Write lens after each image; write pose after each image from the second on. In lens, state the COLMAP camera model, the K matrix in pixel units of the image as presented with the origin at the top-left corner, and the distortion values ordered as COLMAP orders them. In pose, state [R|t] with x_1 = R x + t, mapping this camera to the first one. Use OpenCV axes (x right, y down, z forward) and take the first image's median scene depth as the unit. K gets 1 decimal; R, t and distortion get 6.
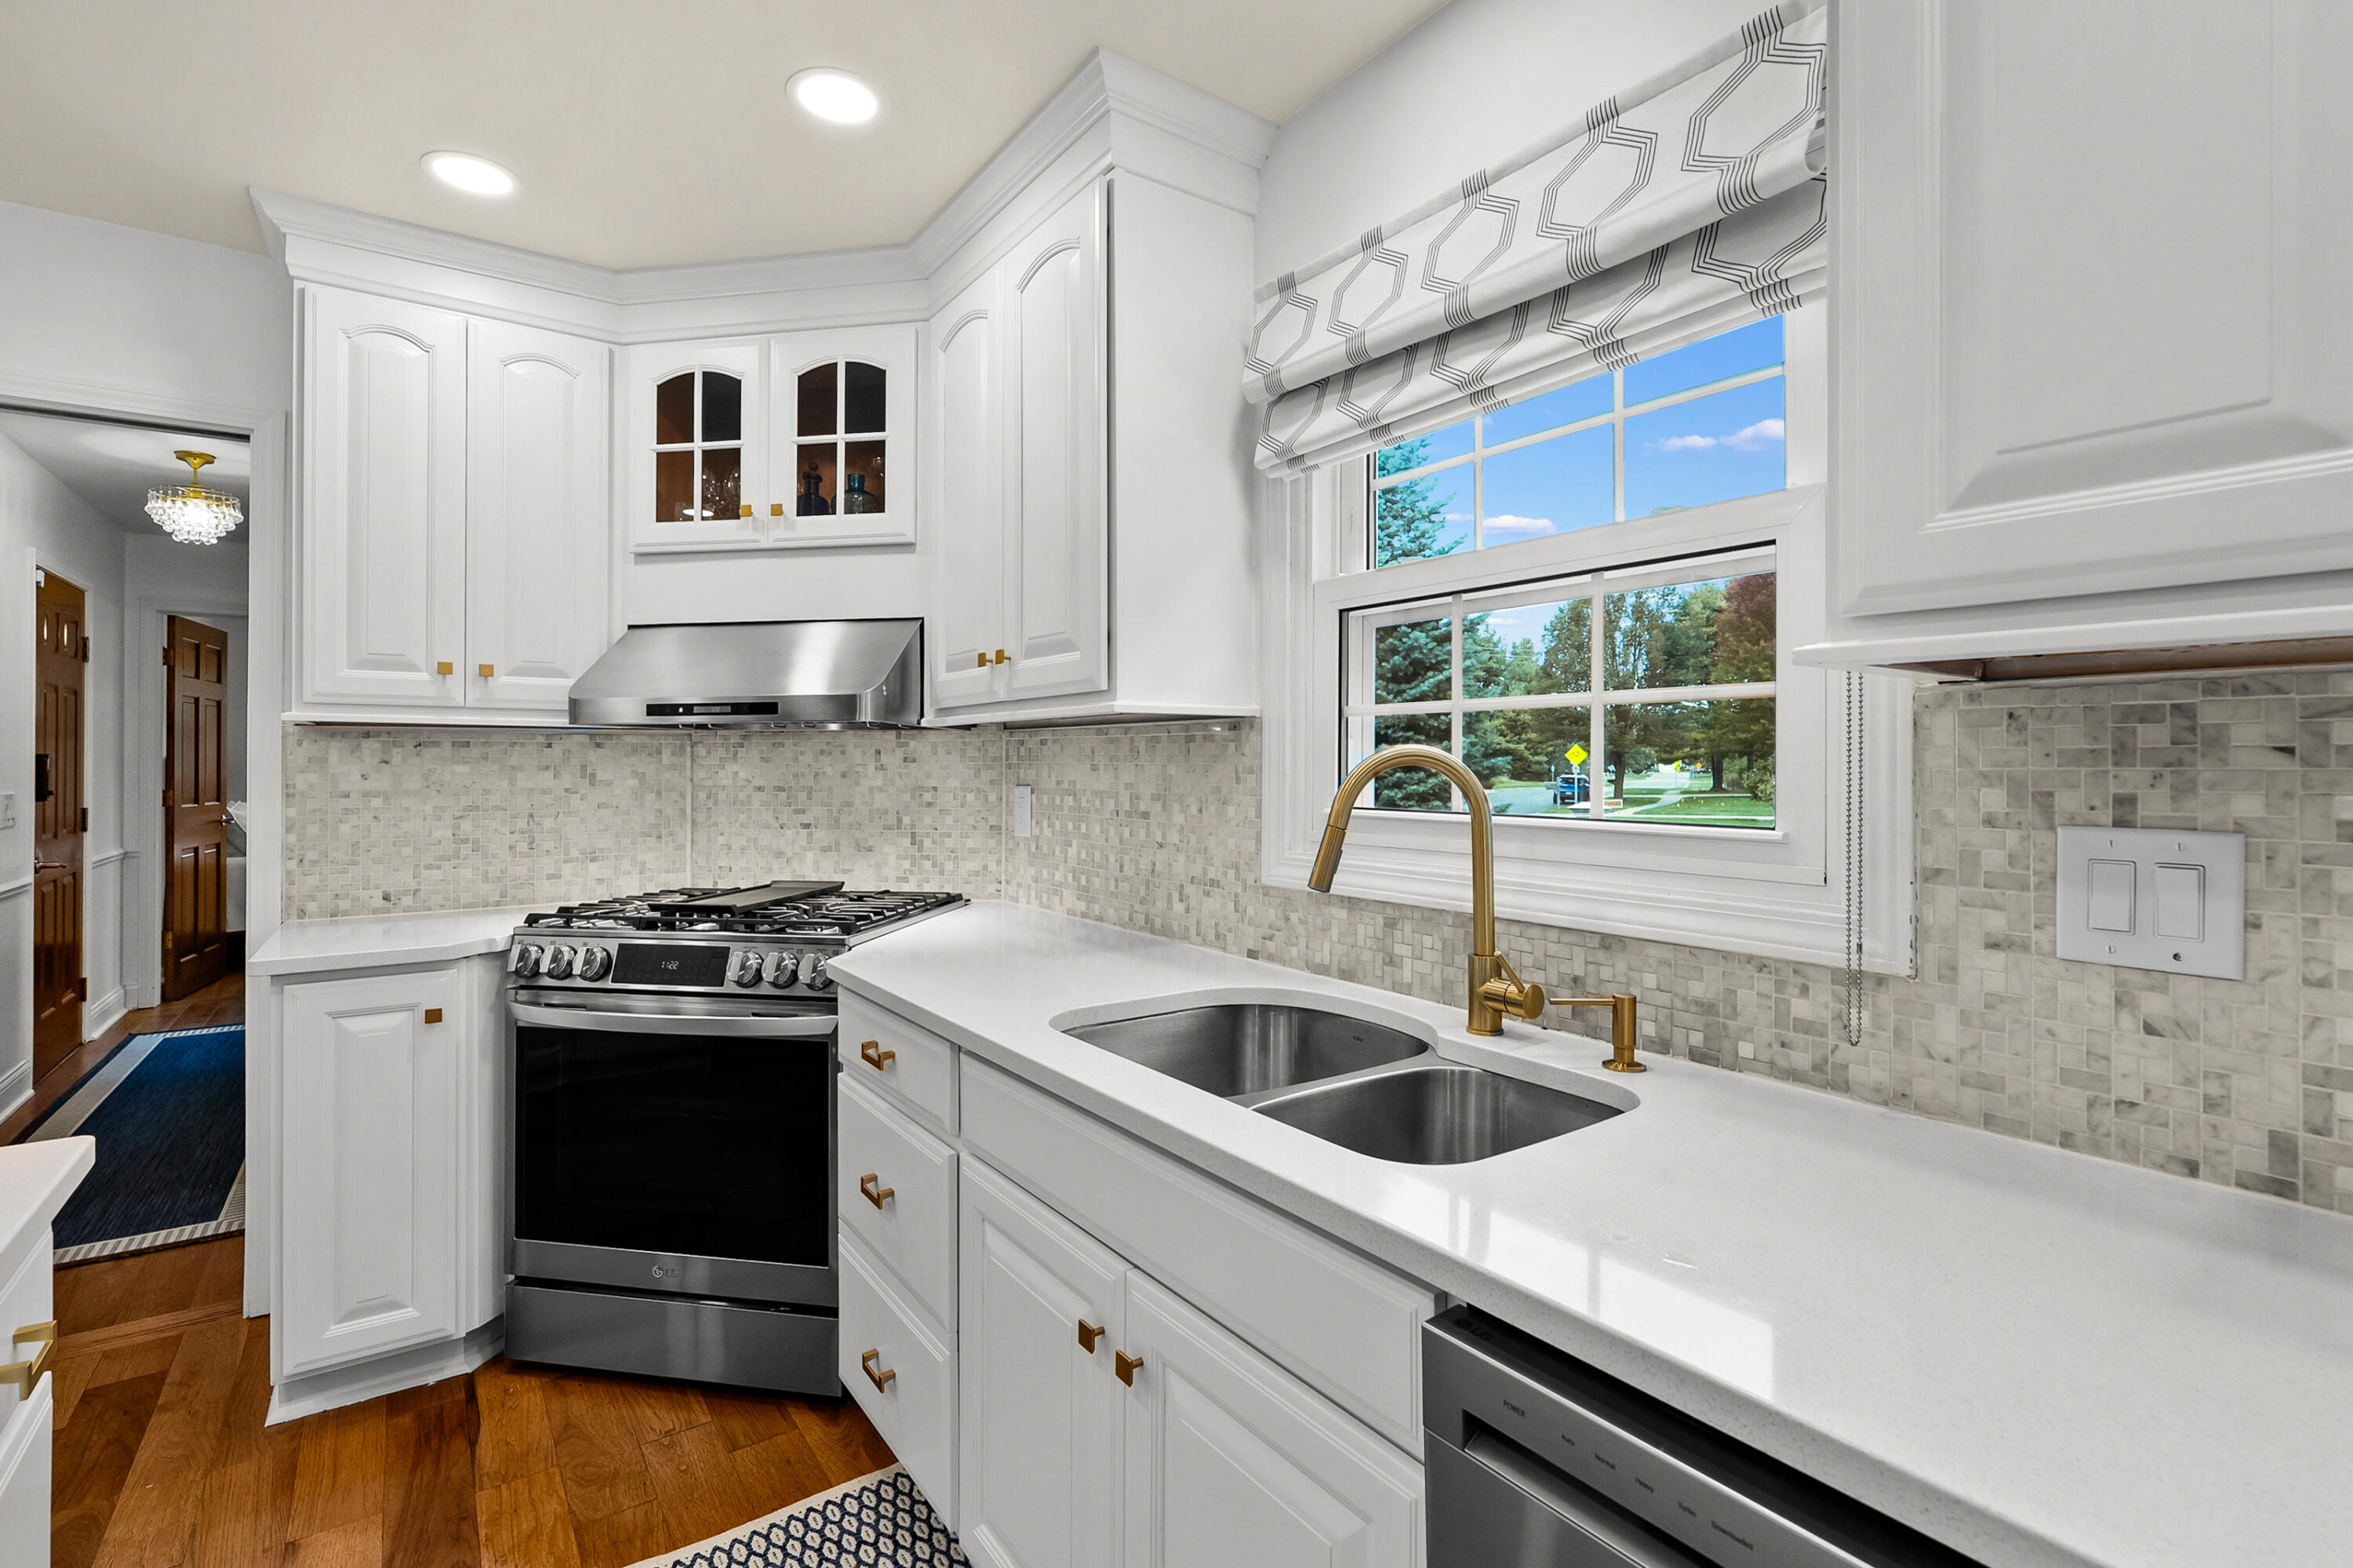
lens RADIAL K [[1084.1, 0, 1173.2], [0, 1084.1, 758.5], [0, 0, 1]] dist [-0.007651, 0.002544]
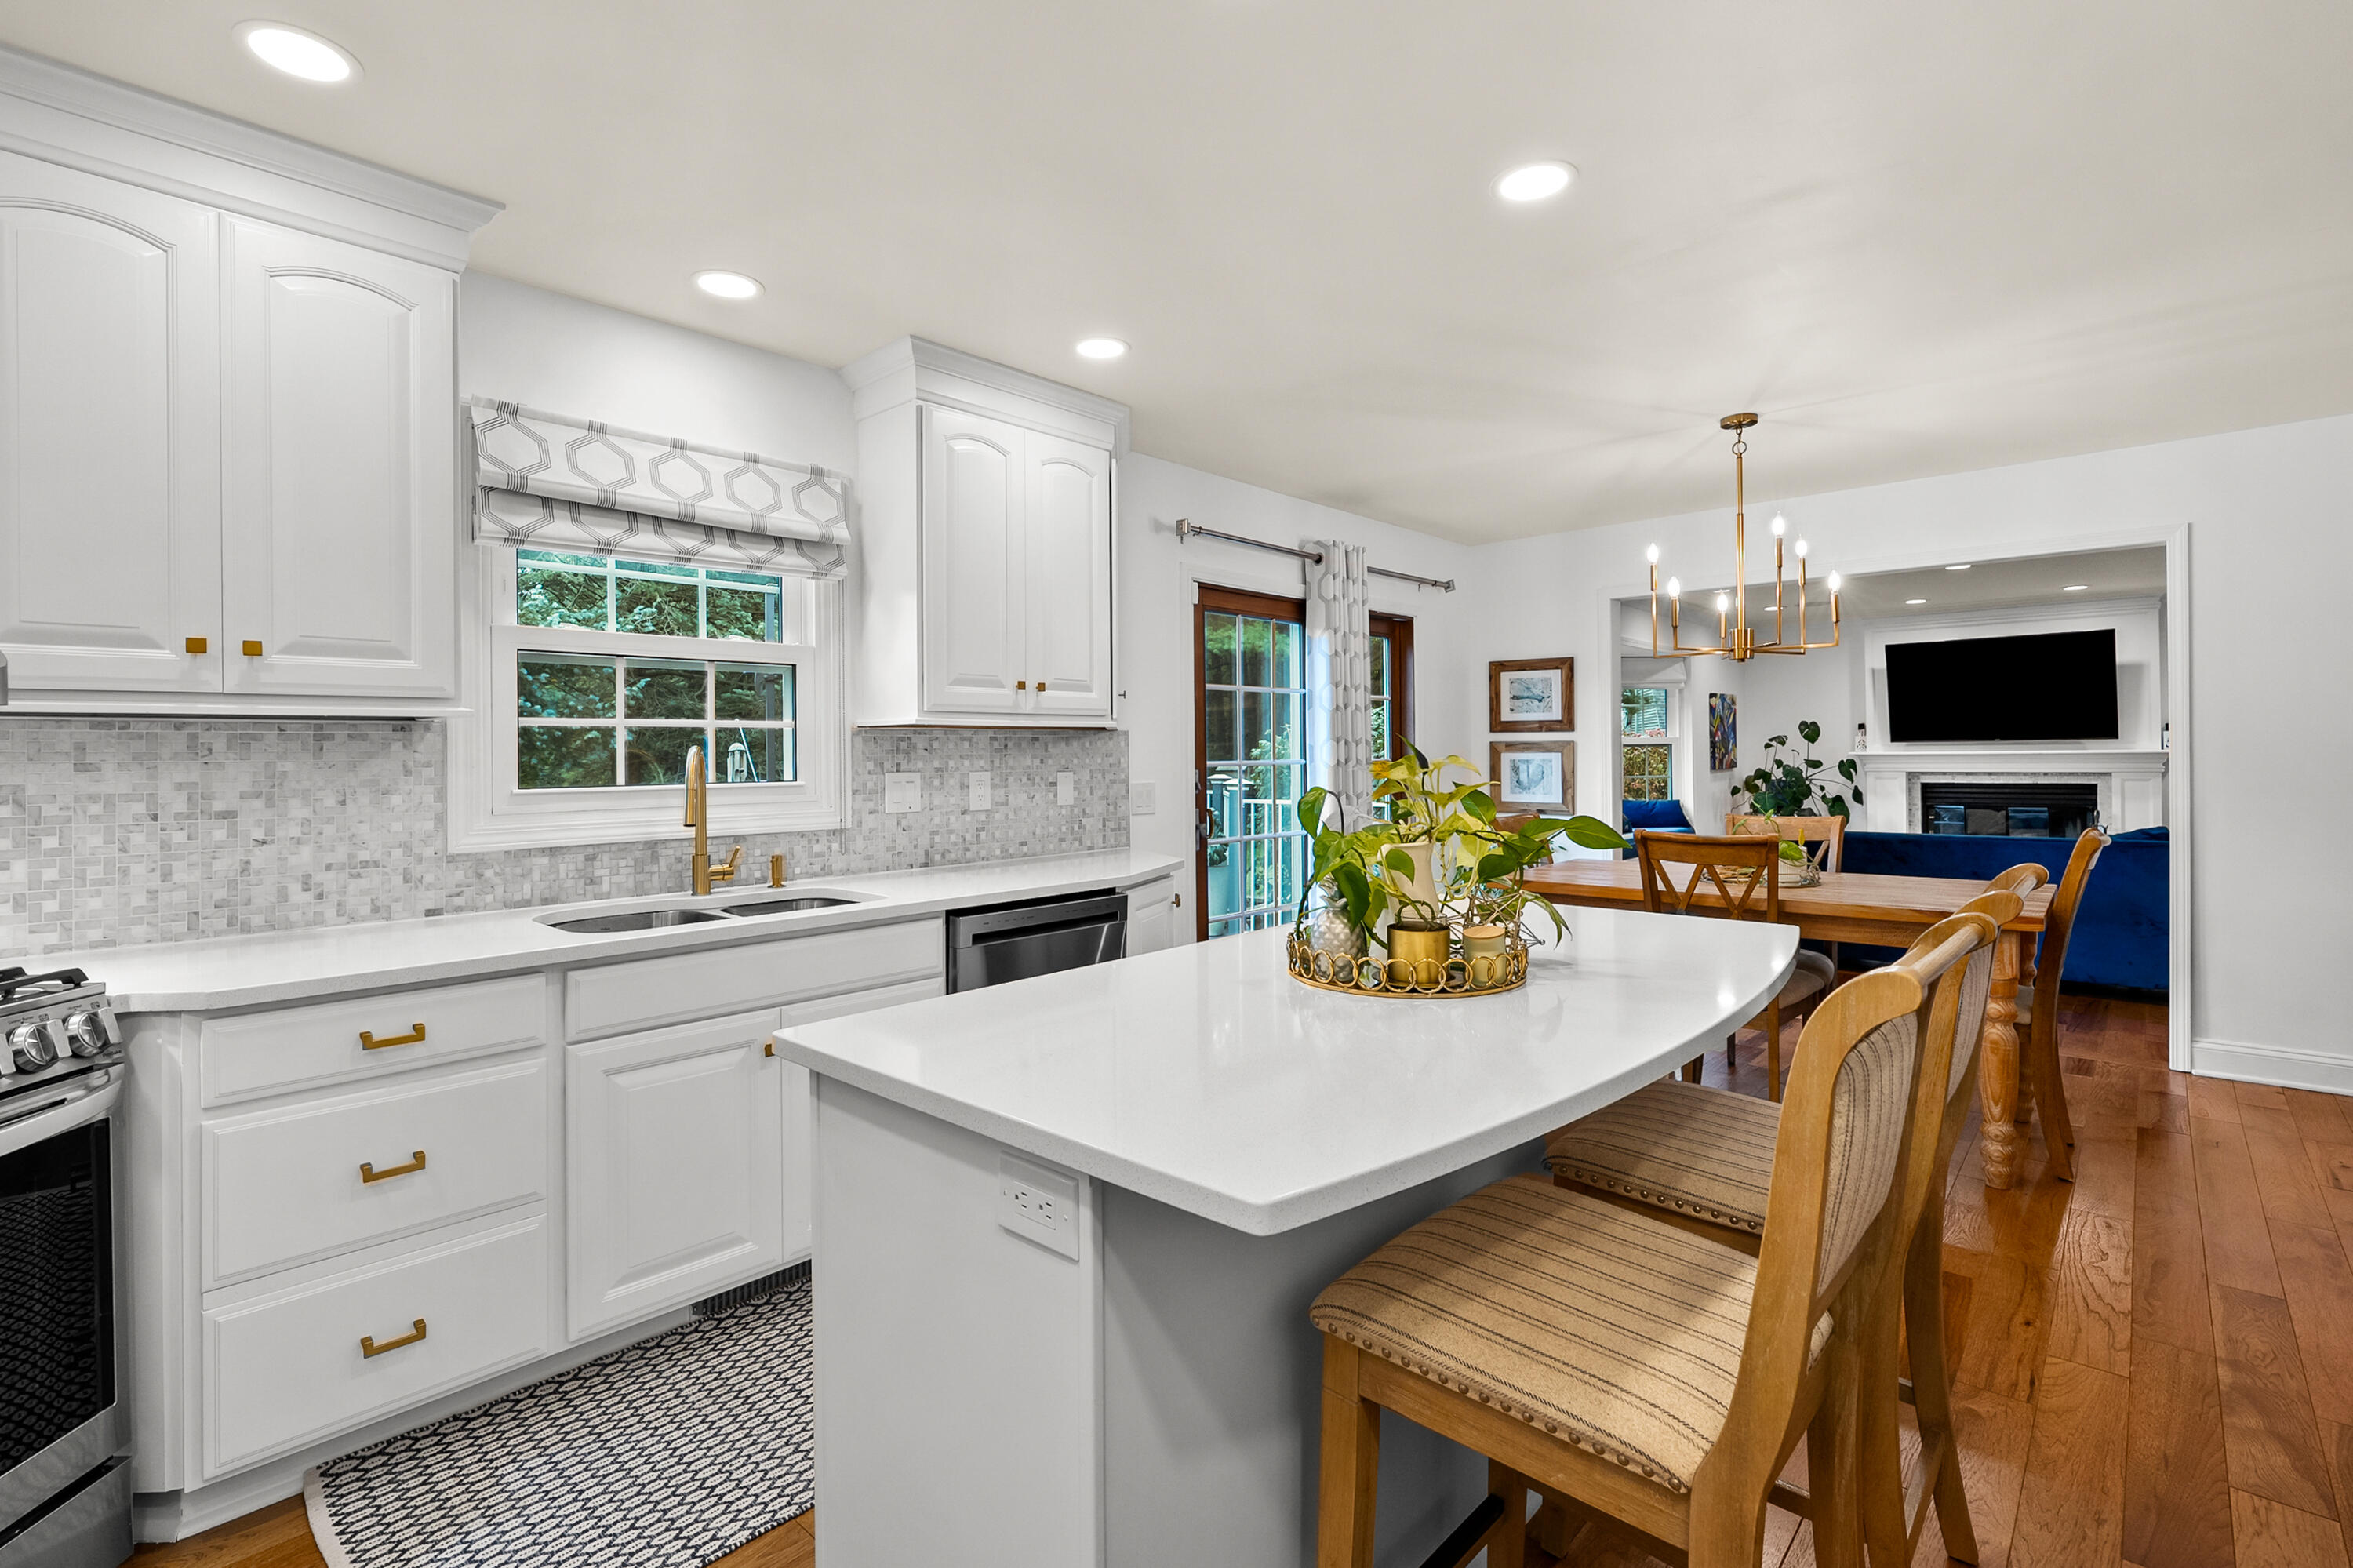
lens RADIAL K [[1084.1, 0, 1151.9], [0, 1084.1, 745.7], [0, 0, 1]] dist [-0.007651, 0.002544]
pose [[-0.192867, 0.003648, 0.981218, -1.084290], [0.004157, 0.999987, -0.002901, -0.002809], [-0.981216, 0.003519, -0.192880, 0.359157]]
